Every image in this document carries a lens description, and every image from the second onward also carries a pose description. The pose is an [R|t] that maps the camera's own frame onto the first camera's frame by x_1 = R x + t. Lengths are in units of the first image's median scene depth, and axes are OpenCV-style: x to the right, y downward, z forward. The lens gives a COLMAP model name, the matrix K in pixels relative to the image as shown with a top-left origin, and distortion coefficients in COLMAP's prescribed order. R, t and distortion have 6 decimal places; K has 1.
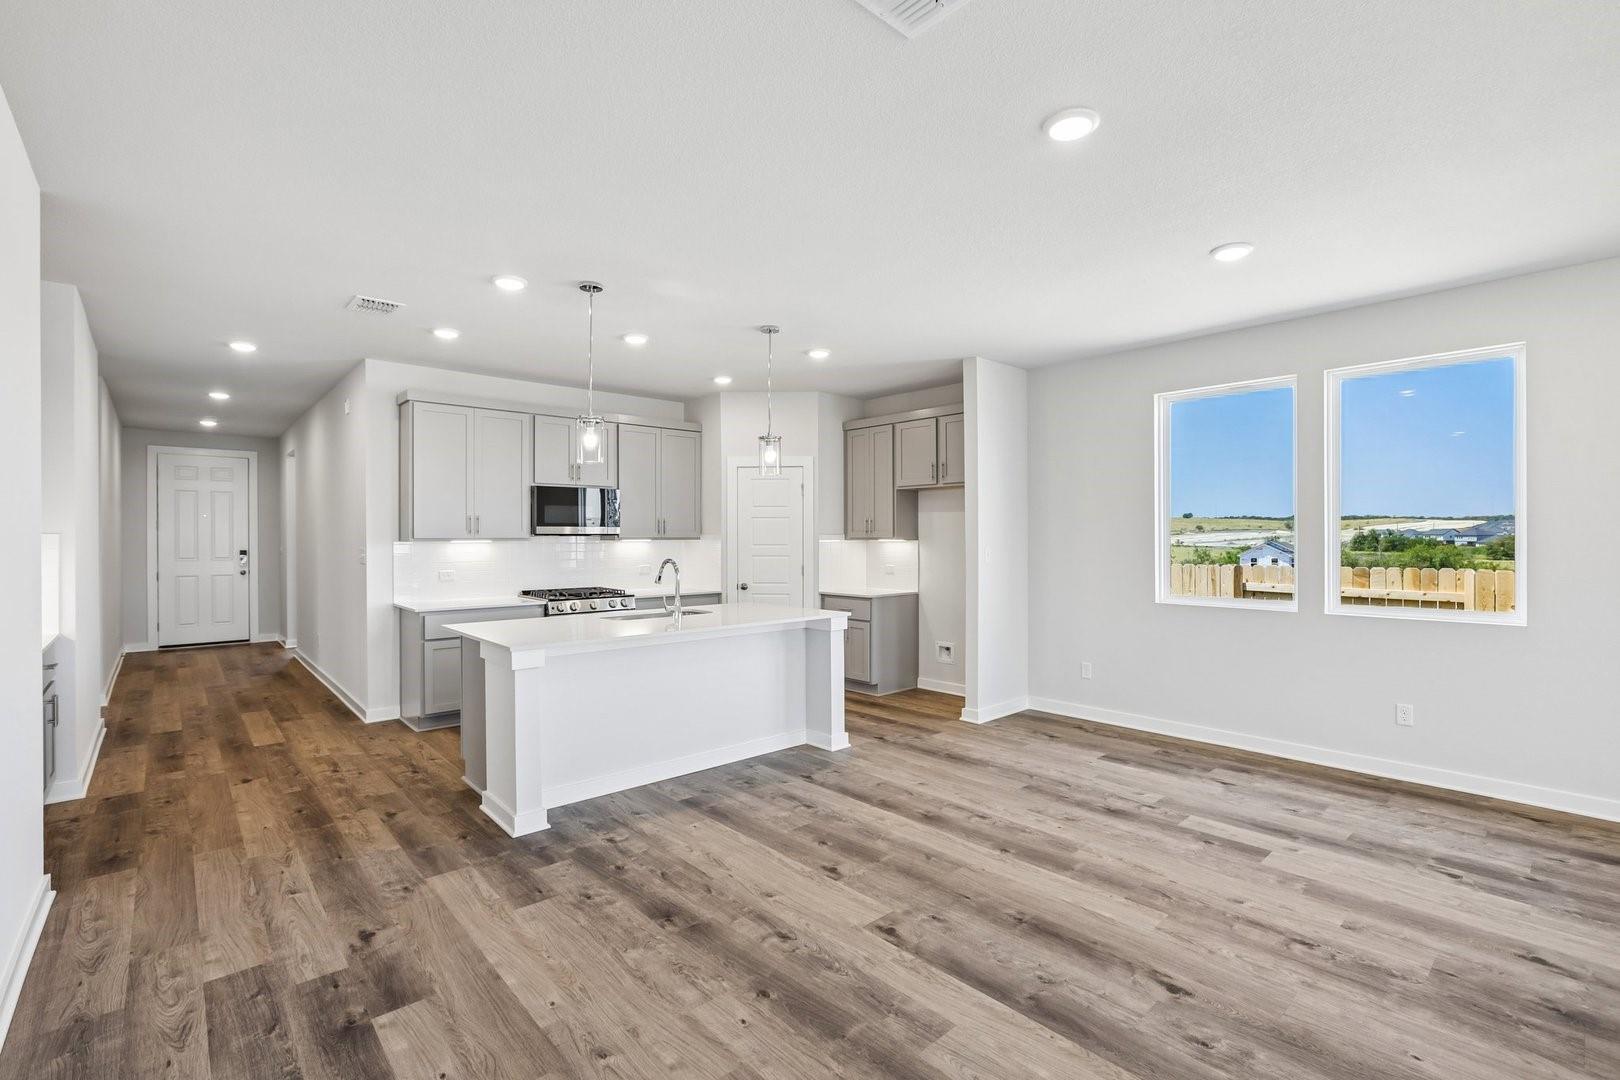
lens RADIAL K [[728.6, 0, 810.0], [0, 728.6, 540.0], [0, 0, 1]] dist [-0.040418, 0.017263]
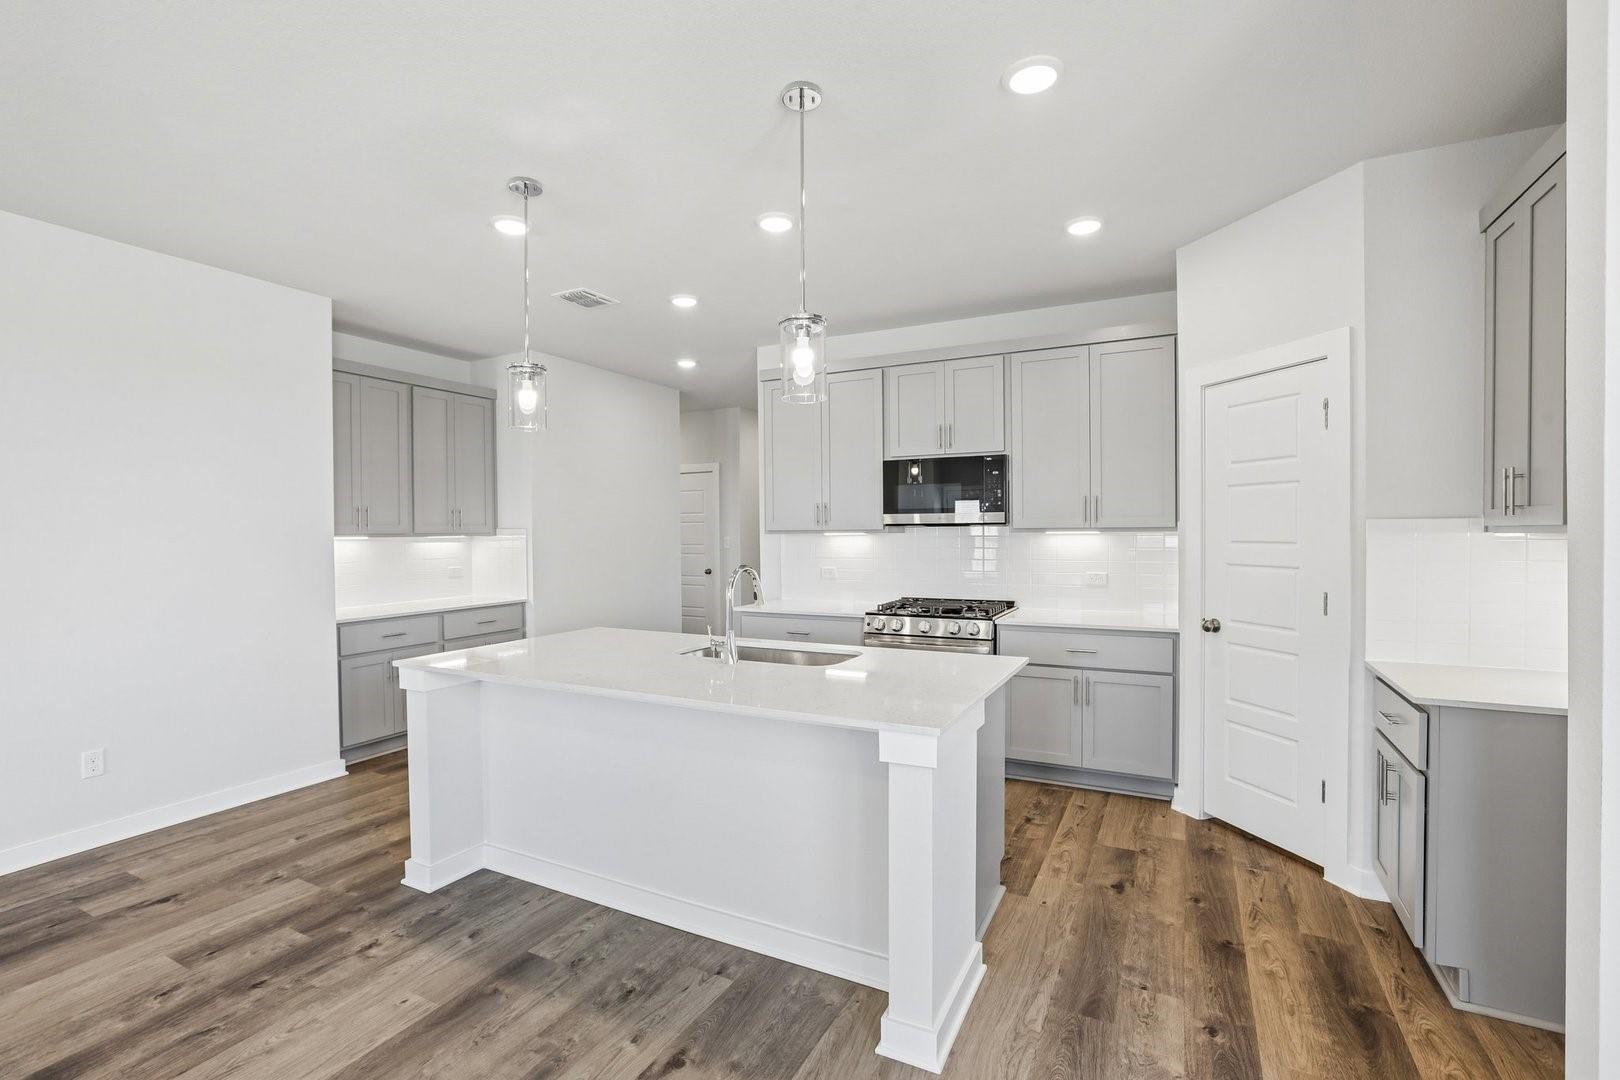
lens RADIAL K [[728.6, 0, 810.0], [0, 728.6, 540.0], [0, 0, 1]] dist [-0.040418, 0.017263]
pose [[0.350368, 0.010421, -0.936554, 0.373471], [0.003514, 0.999916, 0.012441, -0.001878], [0.936605, -0.007650, 0.350302, 0.788856]]
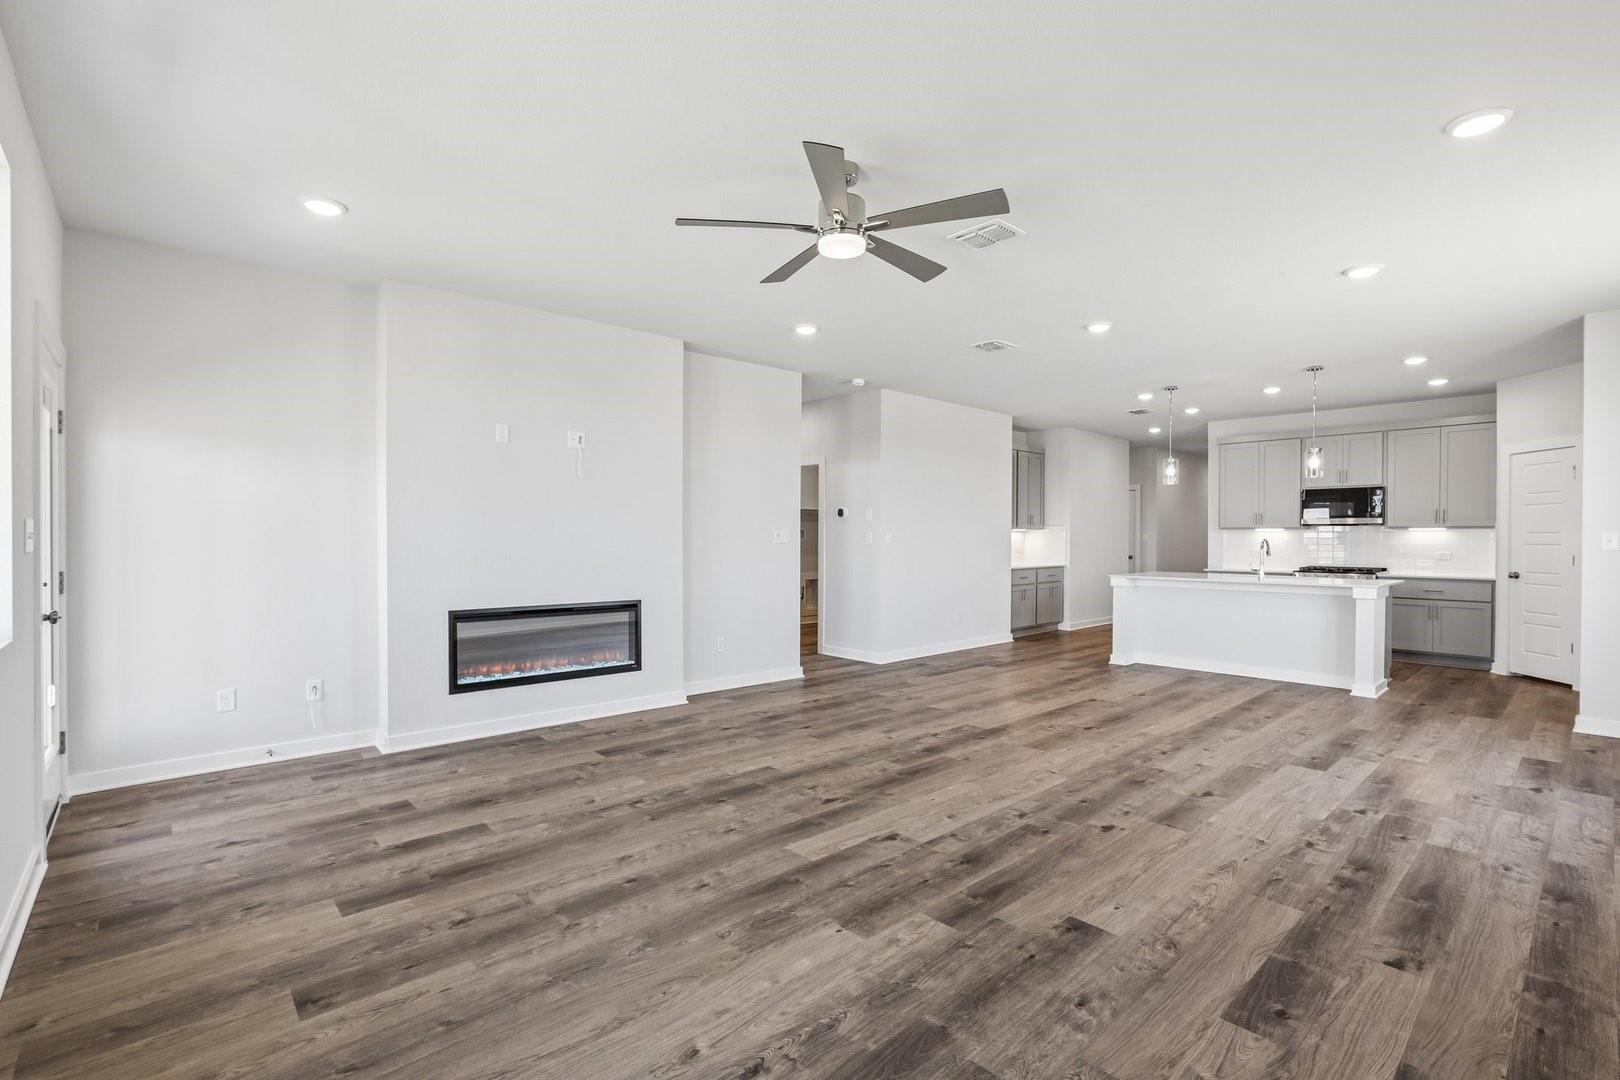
lens RADIAL K [[728.6, 0, 810.0], [0, 728.6, 540.0], [0, 0, 1]] dist [-0.040418, 0.017263]
pose [[-0.006216, 0.006888, -0.999957, 1.202857], [-0.007450, 0.999948, 0.006934, 0.023141], [0.999953, 0.007493, -0.006164, 0.077695]]
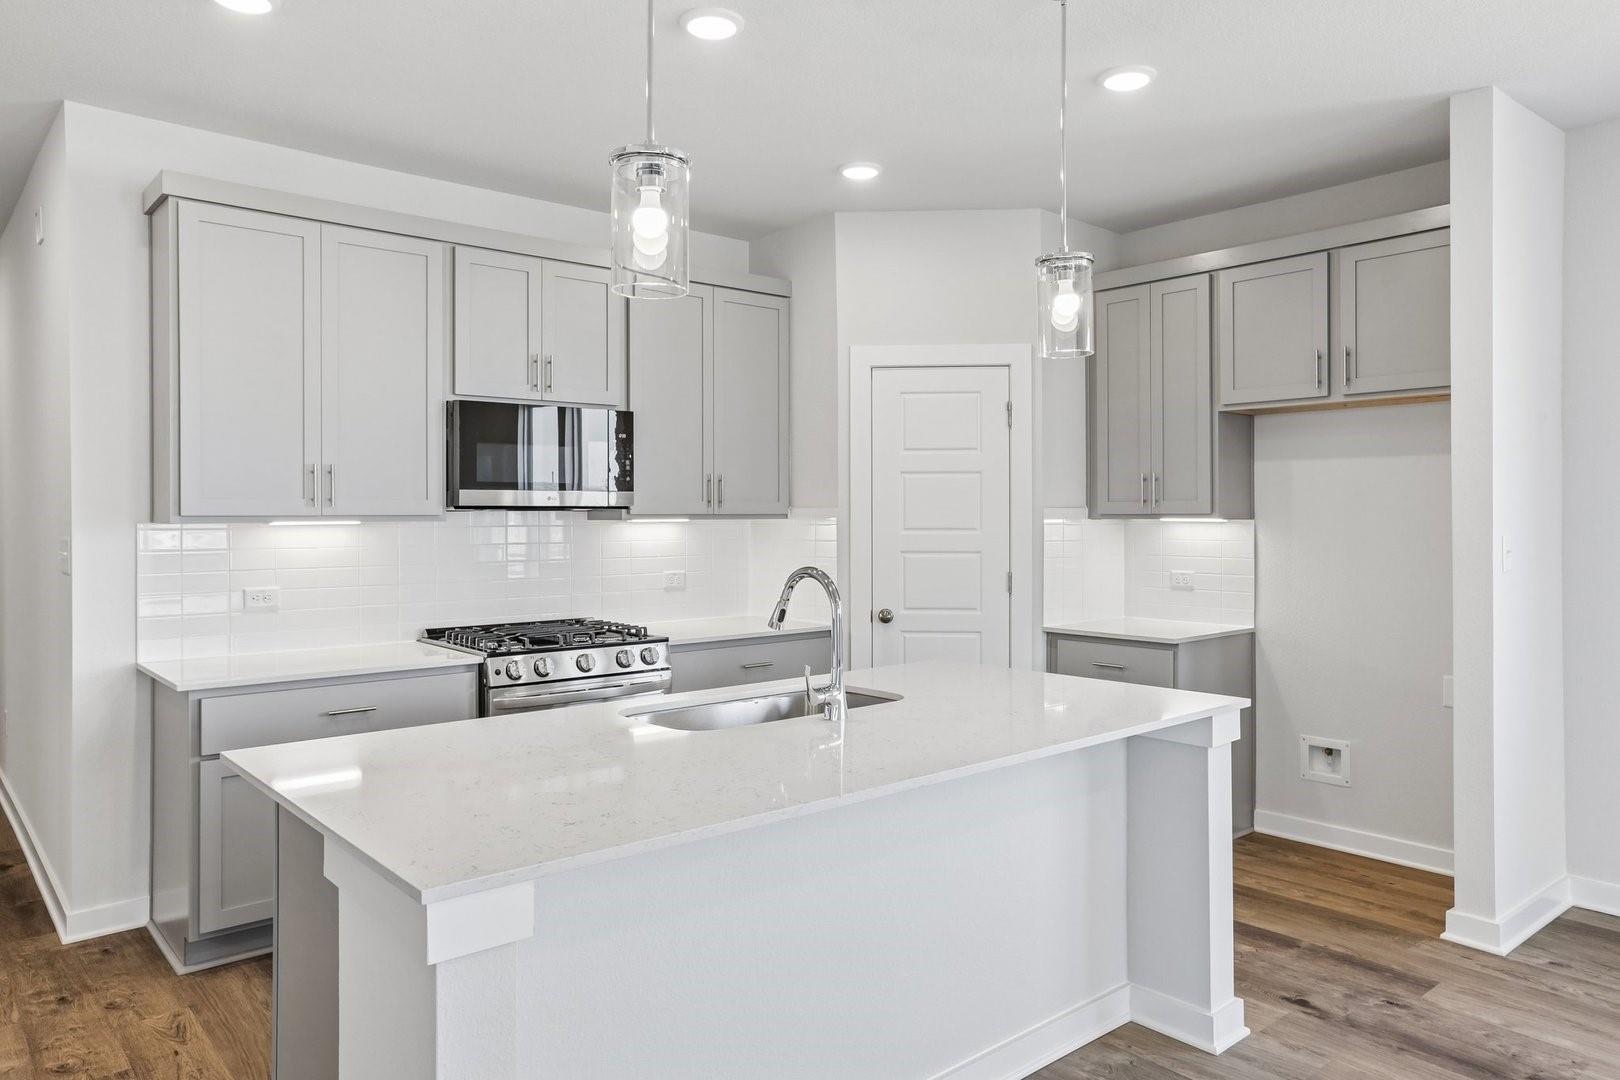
lens RADIAL K [[1118.8, 0, 816.3], [0, 1118.8, 513.6], [0, 0, 1]] dist [-0.021643, 0.050620]
pose [[0.999613, -0.001094, -0.027802, -0.159427], [0.000944, 0.999985, -0.005384, 0.000484], [0.027807, 0.005356, 0.999599, 0.363555]]
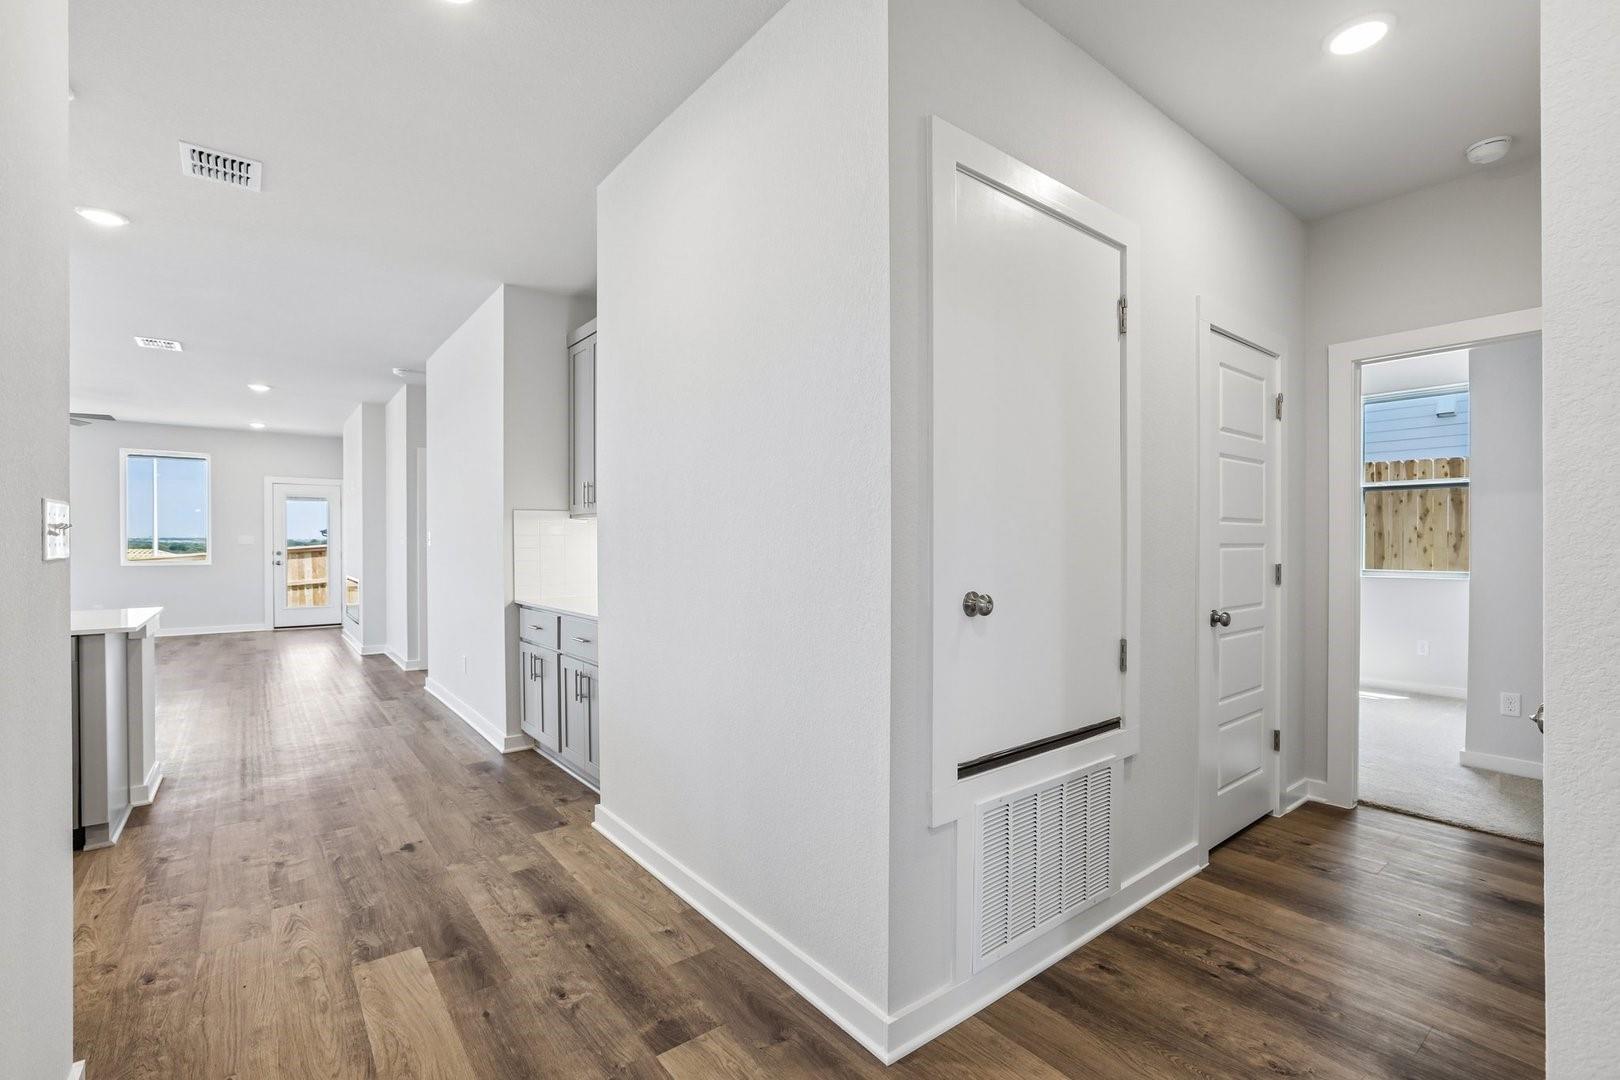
lens RADIAL K [[742.3, 0, 811.6], [0, 742.3, 530.8], [0, 0, 1]] dist [-0.038396, 0.017249]
pose [[-0.997163, 0.001172, 0.075268, -1.013464], [0.001148, 0.999999, -0.000370, 0.022831], [-0.075268, -0.000282, -0.997163, 1.379339]]
